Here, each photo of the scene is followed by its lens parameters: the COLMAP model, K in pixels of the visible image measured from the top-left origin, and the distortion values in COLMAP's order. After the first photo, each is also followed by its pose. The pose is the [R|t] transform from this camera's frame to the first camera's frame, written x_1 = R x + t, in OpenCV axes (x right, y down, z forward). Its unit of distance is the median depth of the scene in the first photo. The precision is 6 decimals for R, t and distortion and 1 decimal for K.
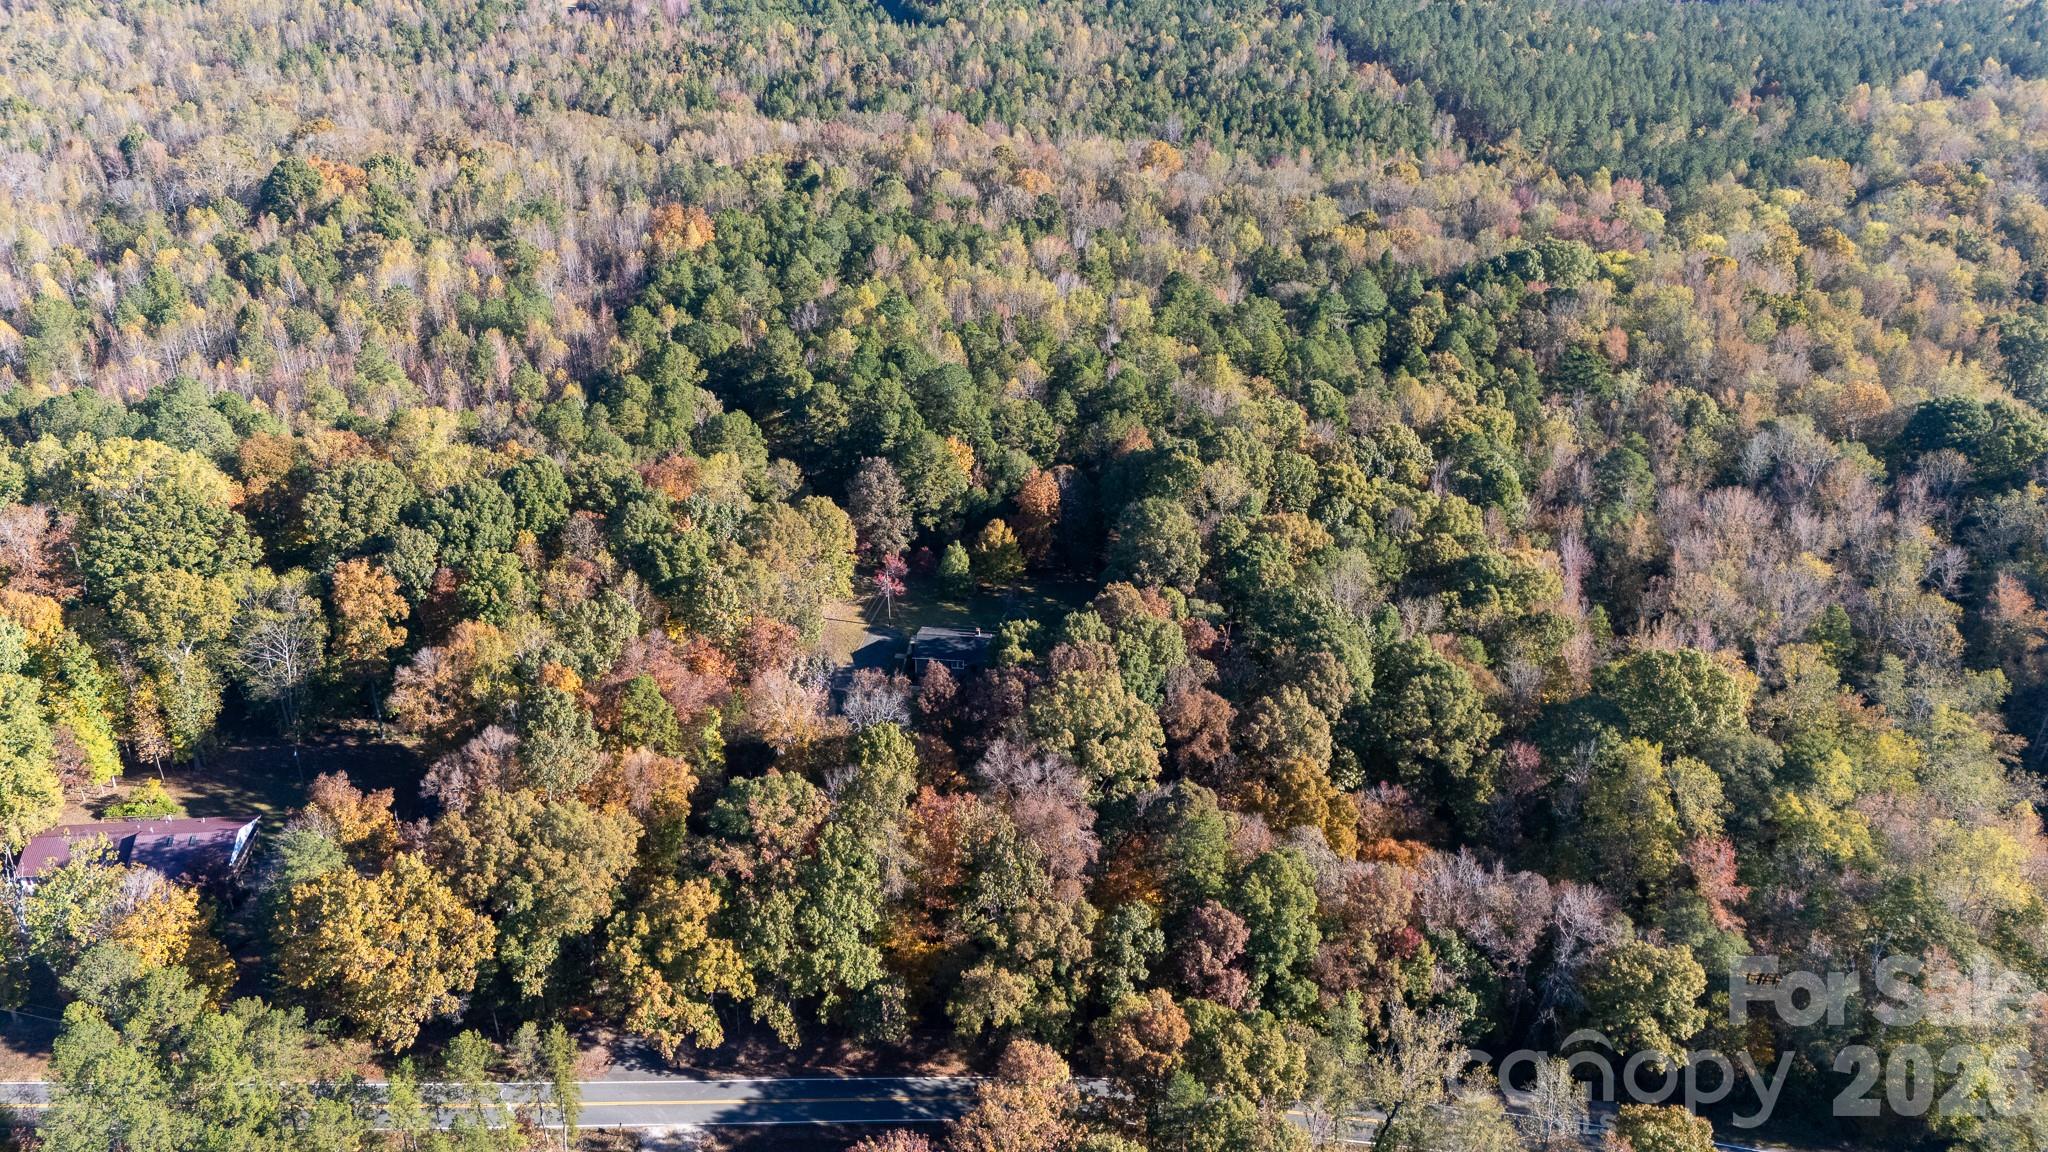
lens RADIAL K [[1398.4, 0, 1024.0], [0, 1398.4, 576.0], [0, 0, 1]] dist [0.085906, -0.124845]
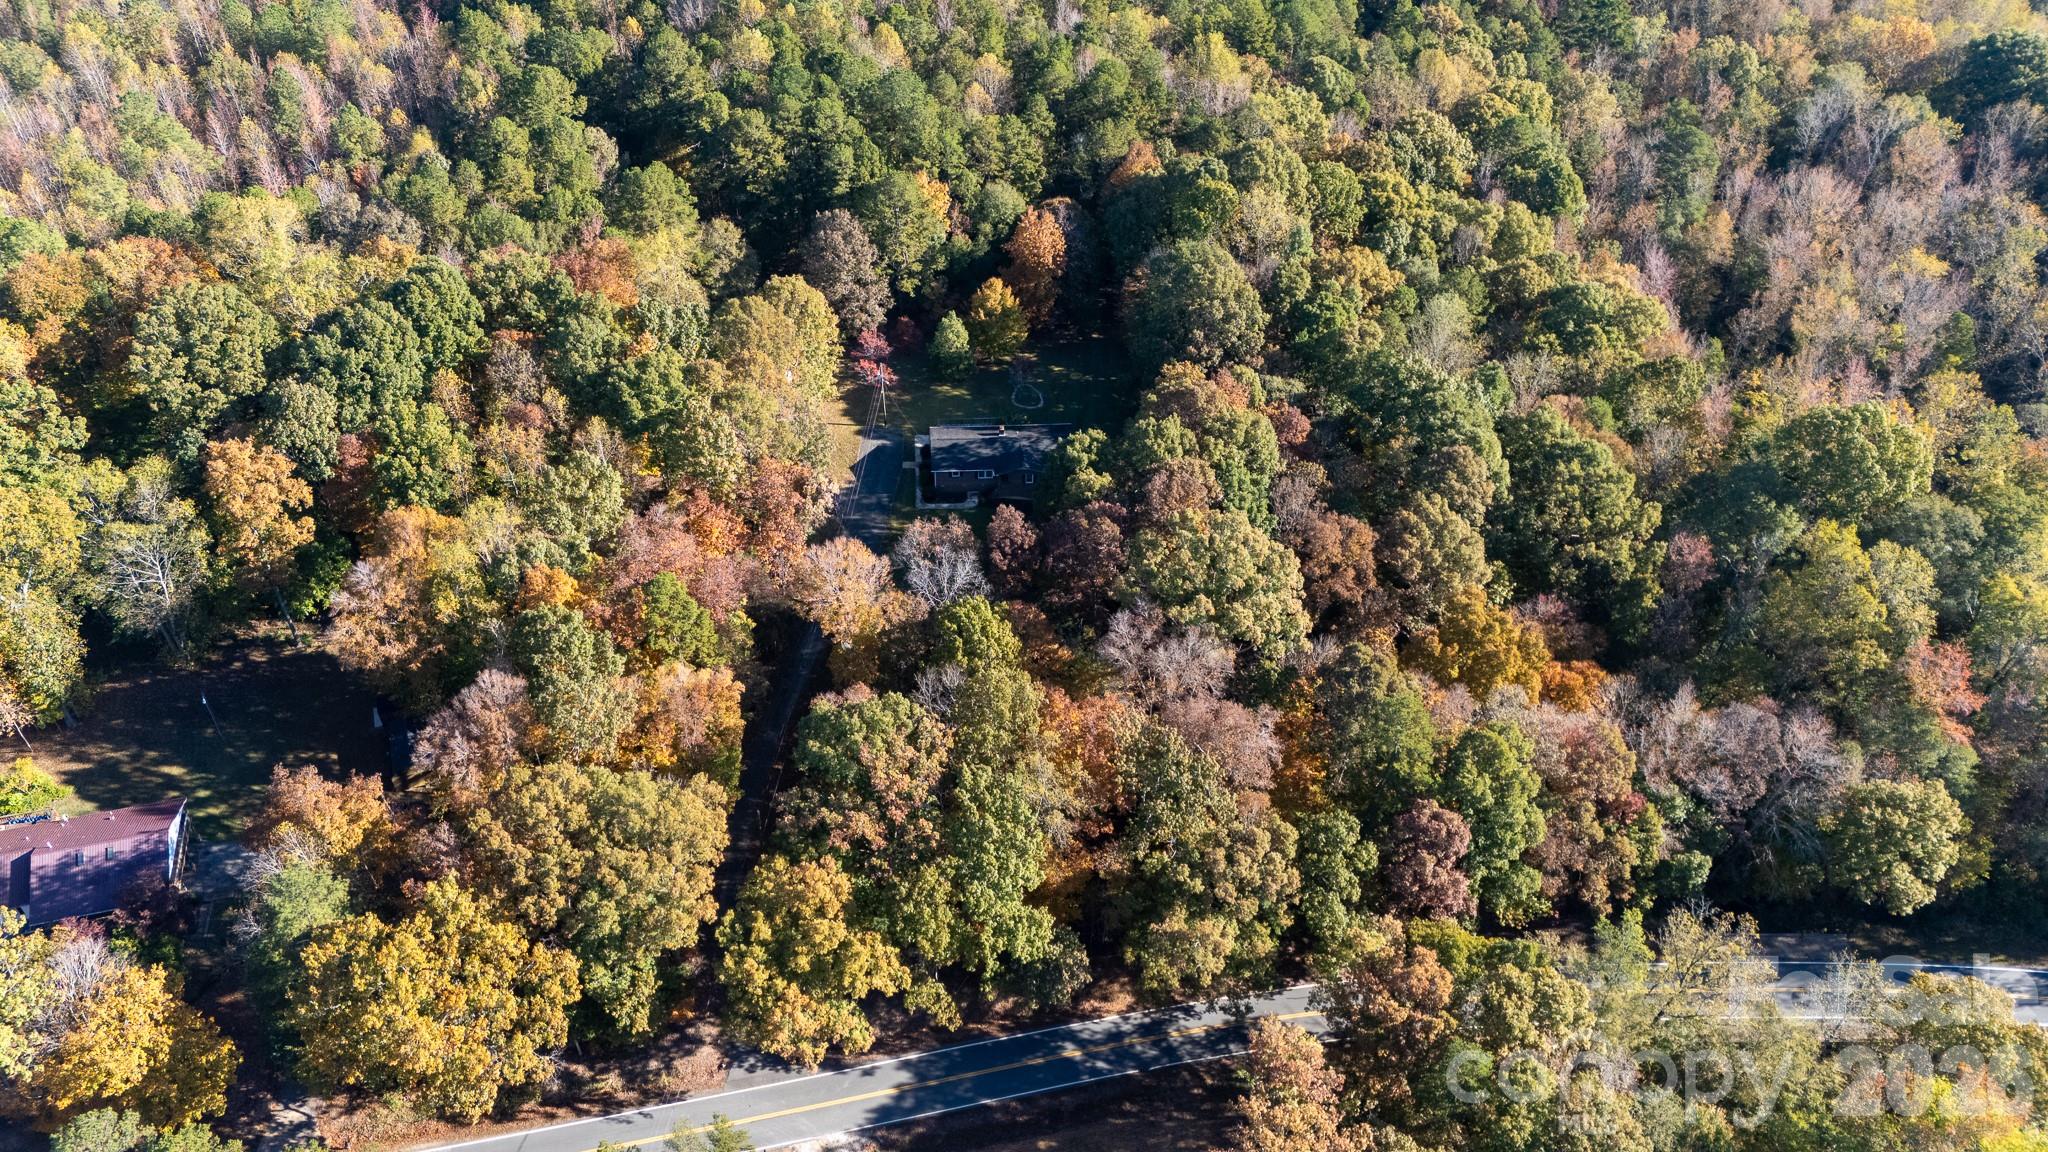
lens RADIAL K [[1427.8, 0, 1024.0], [0, 1427.8, 576.0], [0, 0, 1]] dist [0.082154, -0.104765]
pose [[0.988634, -0.102091, 0.110366, -0.147104], [0.072422, 0.966695, 0.245471, -0.100330], [-0.131750, -0.234688, 0.963101, 0.188140]]
